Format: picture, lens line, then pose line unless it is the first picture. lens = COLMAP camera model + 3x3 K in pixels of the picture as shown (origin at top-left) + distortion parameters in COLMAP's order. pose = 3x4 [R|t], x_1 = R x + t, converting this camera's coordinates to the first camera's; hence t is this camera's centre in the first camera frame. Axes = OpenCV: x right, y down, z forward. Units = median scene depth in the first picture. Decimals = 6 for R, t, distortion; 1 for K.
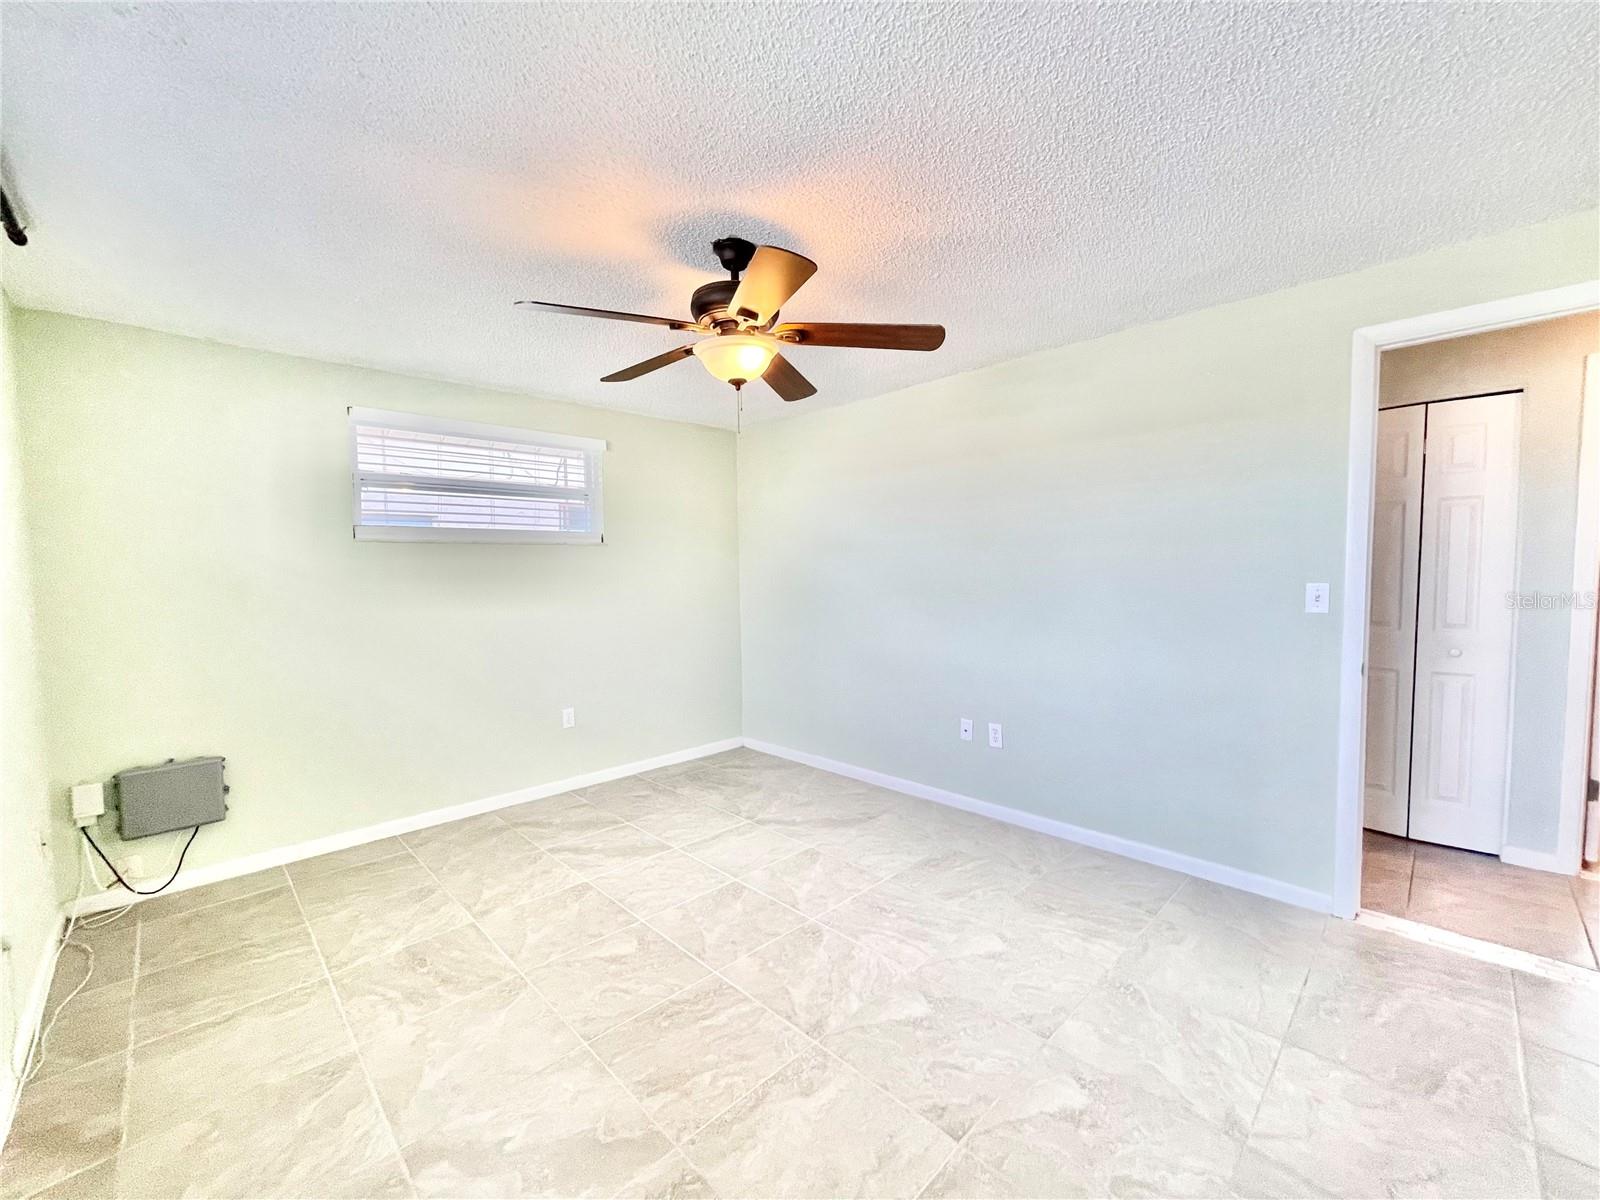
lens RADIAL K [[642.4, 0, 794.3], [0, 642.4, 606.1], [0, 0, 1]] dist [0.001200, 0.000399]
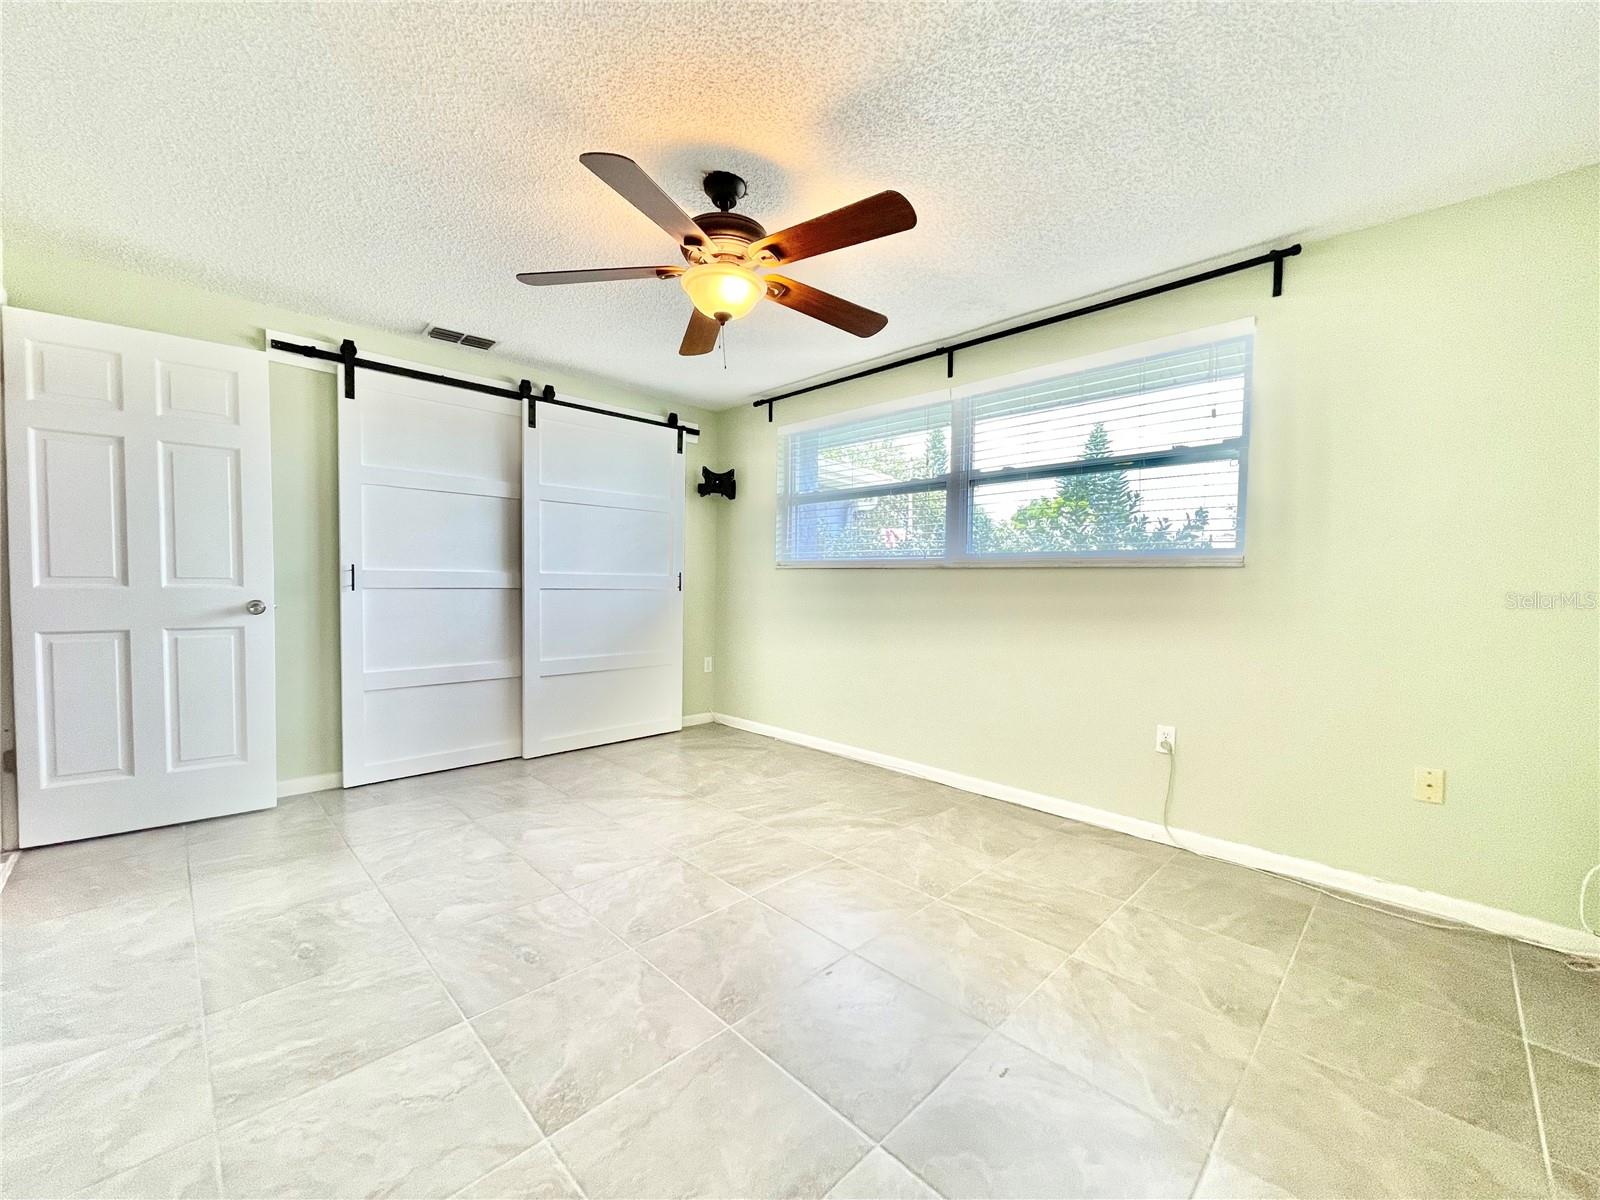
lens RADIAL K [[640.5, 0, 792.6], [0, 640.5, 608.0], [0, 0, 1]] dist [-0.013655, 0.009721]
pose [[-0.999988, 0.001164, -0.004799, -0.181617], [0.000691, 0.995231, 0.097545, 0.003705], [0.004889, 0.097541, -0.995220, 1.927548]]
